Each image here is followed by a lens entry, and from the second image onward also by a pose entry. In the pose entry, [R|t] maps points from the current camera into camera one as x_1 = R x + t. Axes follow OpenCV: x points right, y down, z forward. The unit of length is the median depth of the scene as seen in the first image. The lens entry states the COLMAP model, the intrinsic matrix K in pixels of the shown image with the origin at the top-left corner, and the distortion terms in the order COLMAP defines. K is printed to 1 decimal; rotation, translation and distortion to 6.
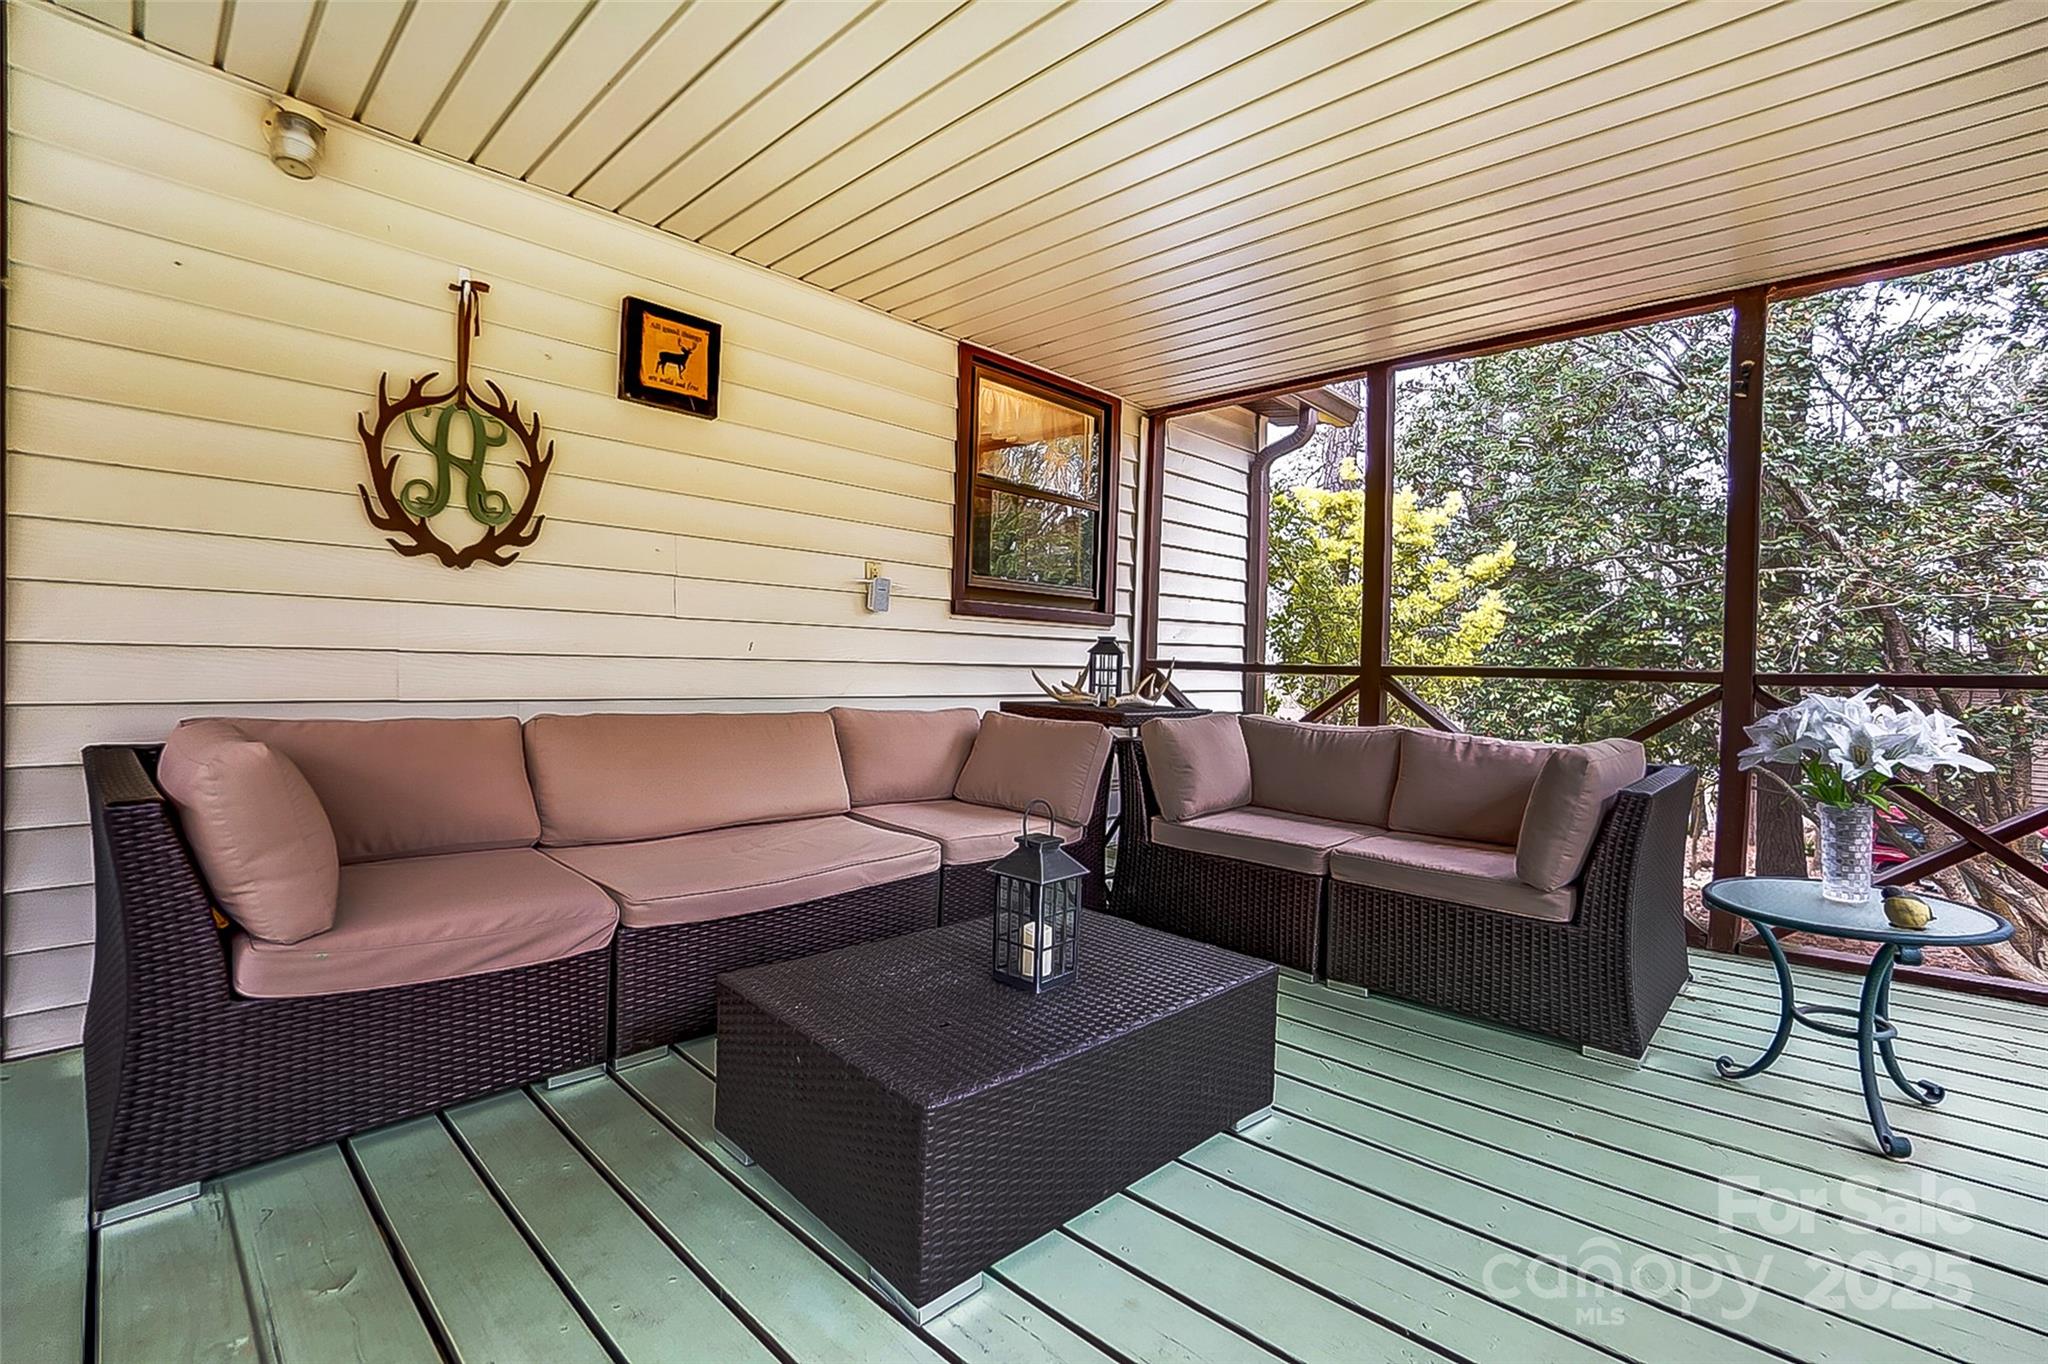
lens RADIAL K [[910.1, 0, 1014.8], [0, 910.1, 664.9], [0, 0, 1]] dist [-0.061414, 0.022268]
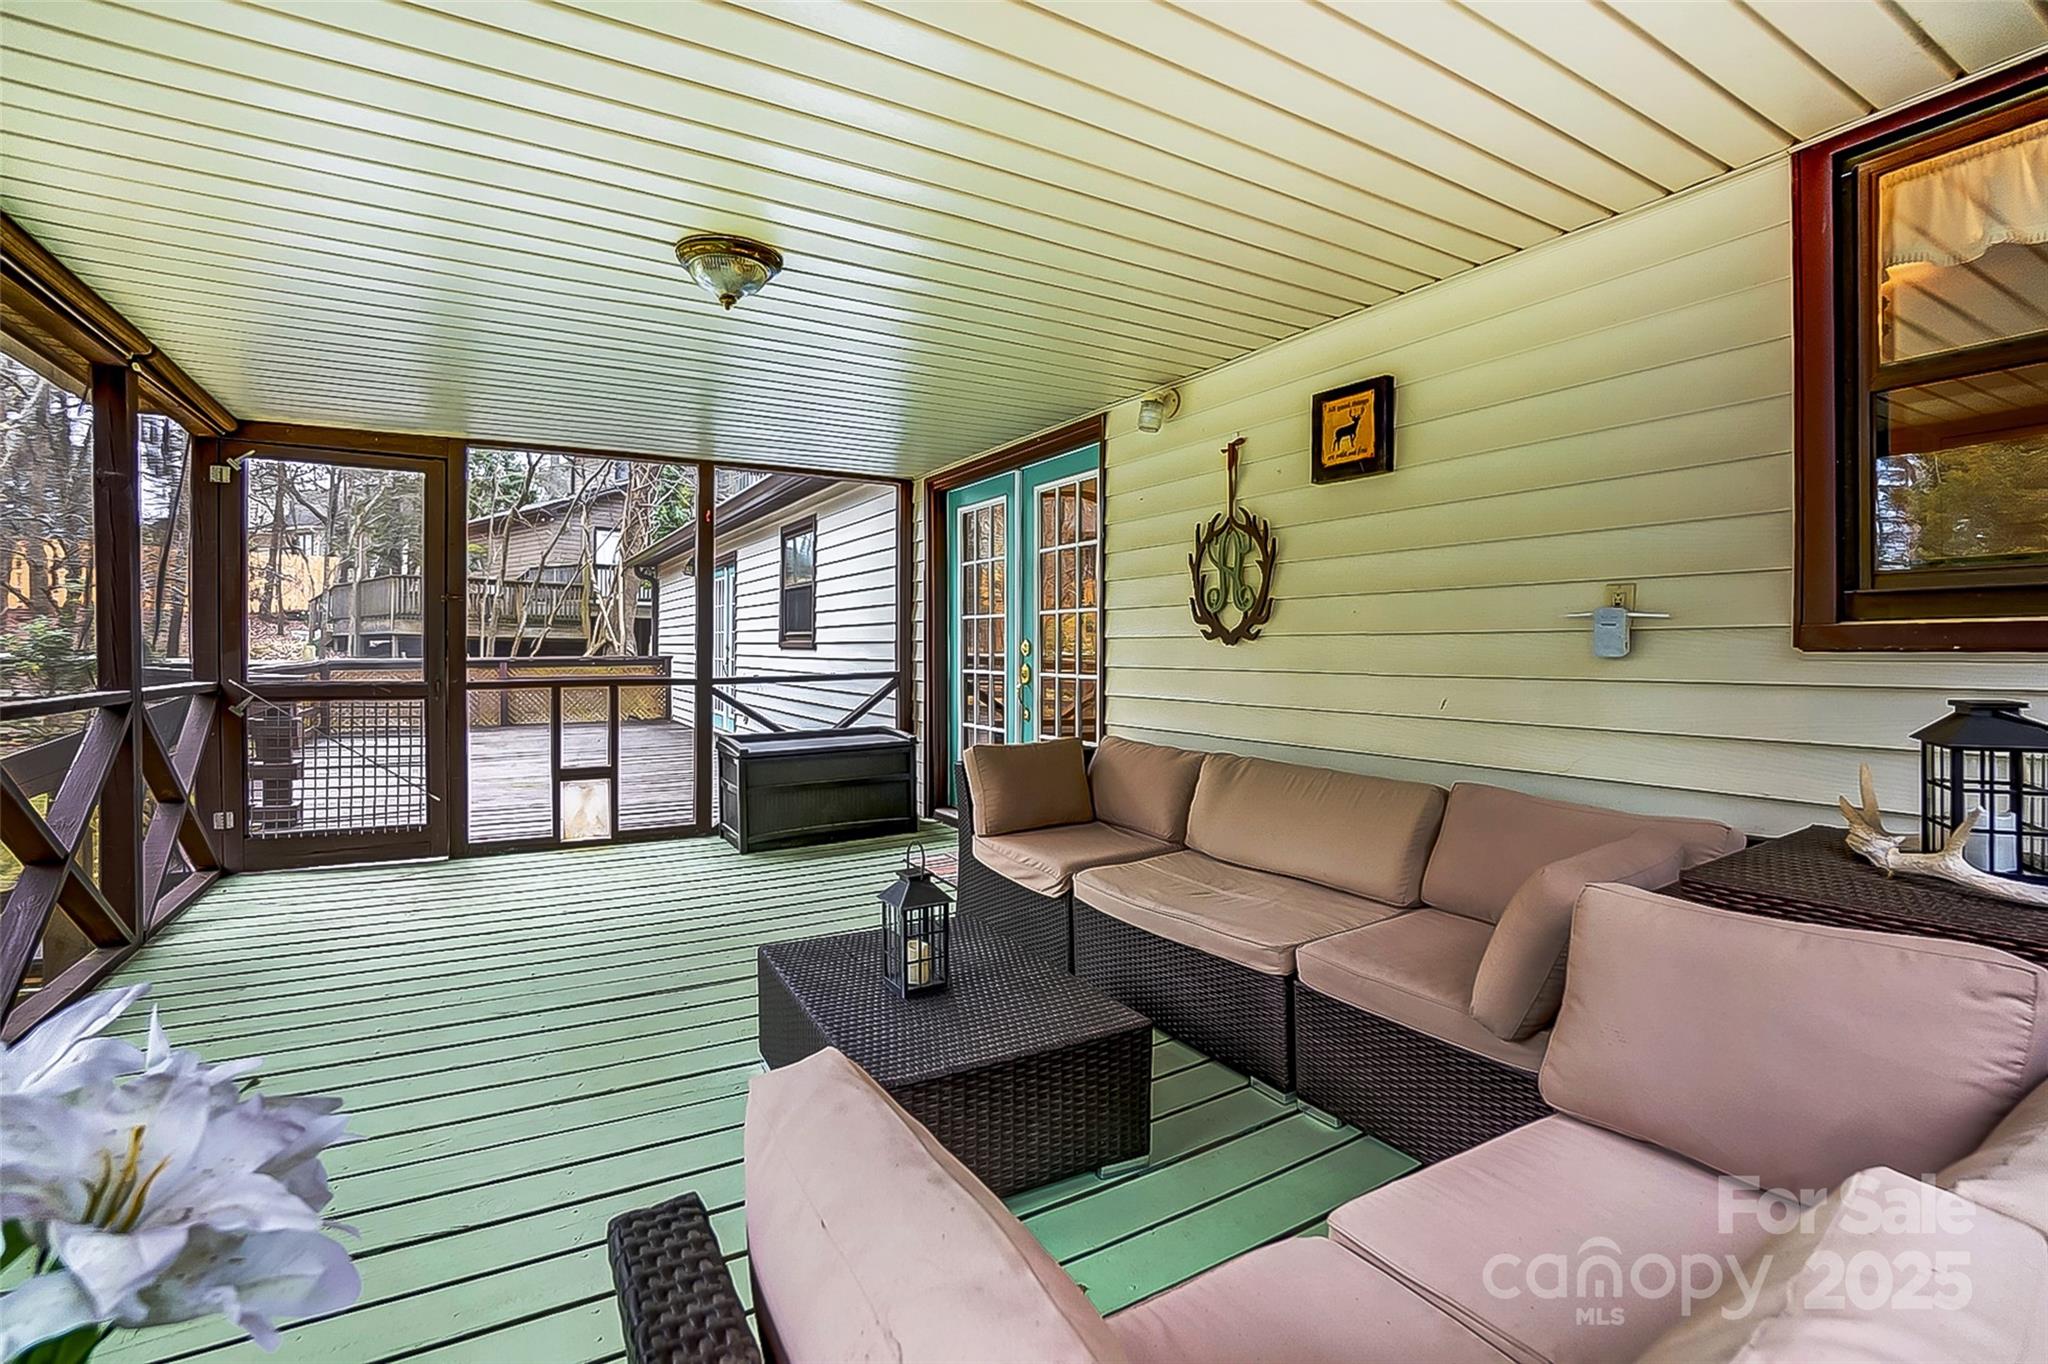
lens RADIAL K [[910.1, 0, 1014.8], [0, 910.1, 664.9], [0, 0, 1]] dist [-0.061414, 0.022268]
pose [[-0.263061, 0.000262, -0.964779, 0.844677], [0.000958, 1.000000, 0.000010, -0.074204], [0.964779, -0.000921, -0.263061, 1.016601]]
